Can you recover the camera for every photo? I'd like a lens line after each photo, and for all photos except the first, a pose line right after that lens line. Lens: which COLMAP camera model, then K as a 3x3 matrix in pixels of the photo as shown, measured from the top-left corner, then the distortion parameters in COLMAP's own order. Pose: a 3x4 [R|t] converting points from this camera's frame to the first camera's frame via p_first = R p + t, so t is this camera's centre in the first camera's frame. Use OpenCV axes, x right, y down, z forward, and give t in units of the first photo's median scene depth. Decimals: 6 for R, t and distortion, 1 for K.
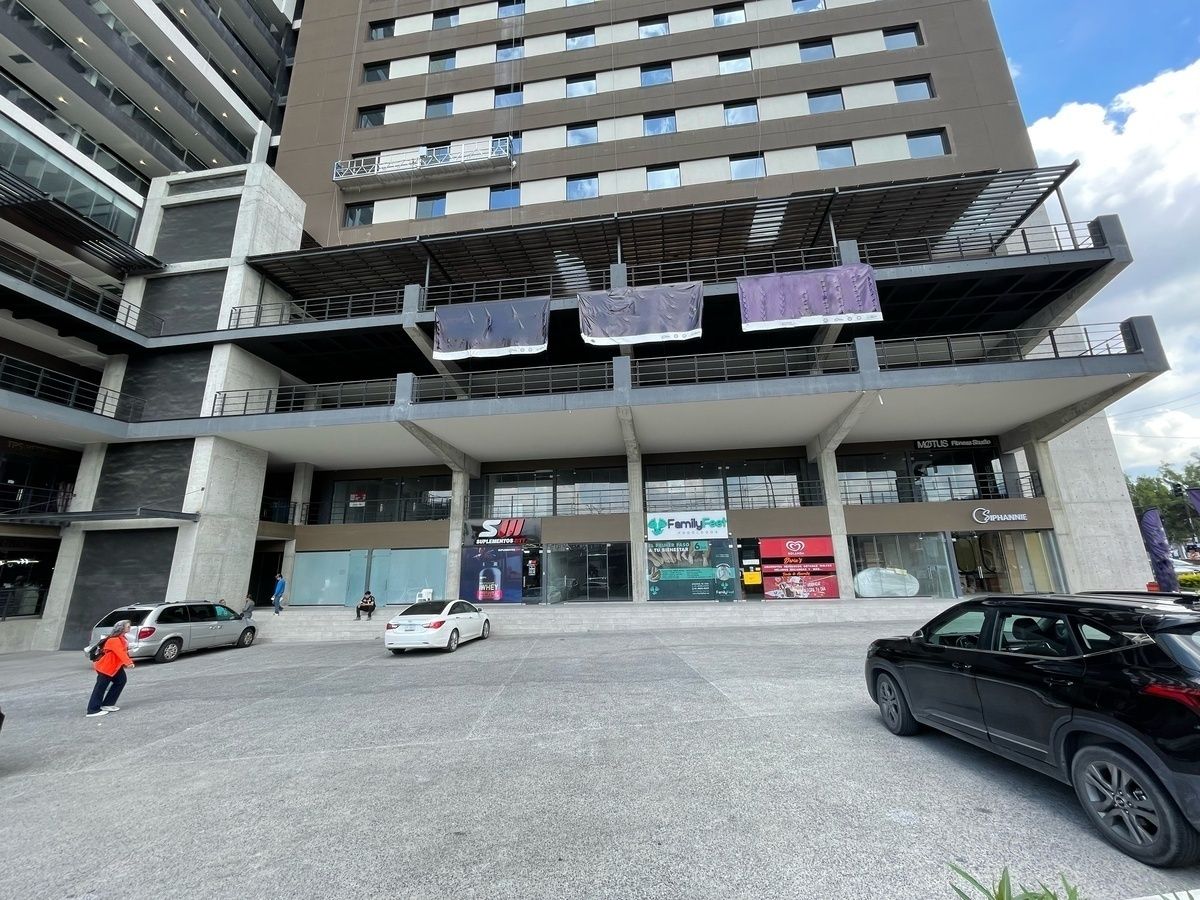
lens RADIAL K [[483.4, 0, 600.9], [0, 483.4, 450.1], [0, 0, 1]] dist [-0.002892, -0.000417]
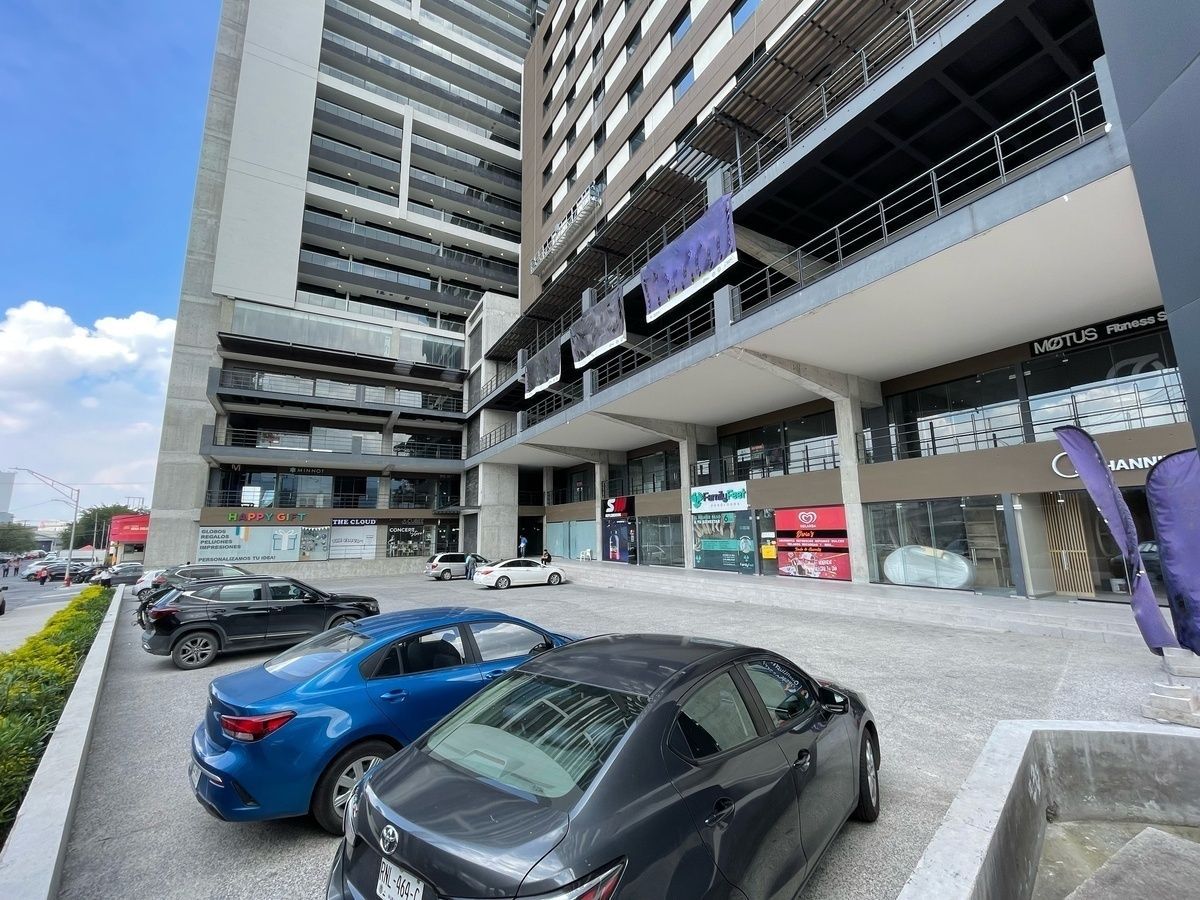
lens RADIAL K [[483.4, 0, 600.9], [0, 483.4, 450.1], [0, 0, 1]] dist [-0.002892, -0.000417]
pose [[0.618207, -0.120201, -0.776770, 0.860111], [0.195883, 0.980618, 0.004152, 0.005024], [0.761216, -0.154723, 0.629771, 0.196741]]
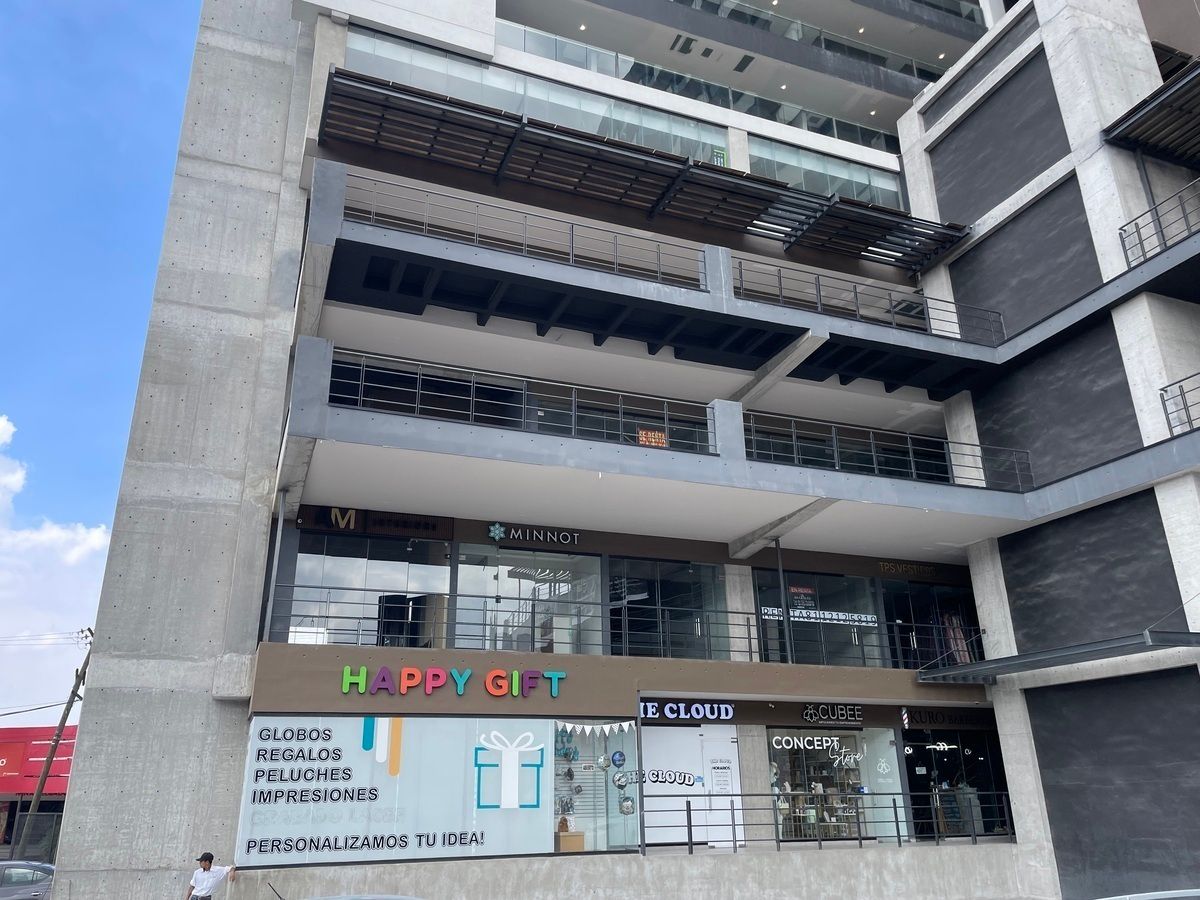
lens RADIAL K [[910.3, 0, 600.0], [0, 910.3, 450.0], [0, 0, 1]] dist [0.113476, -0.161770]
pose [[0.489742, -0.289265, -0.822483, -0.289879], [0.216598, 0.954150, -0.206601, 0.011754], [0.844535, -0.076967, 0.529941, -0.001932]]
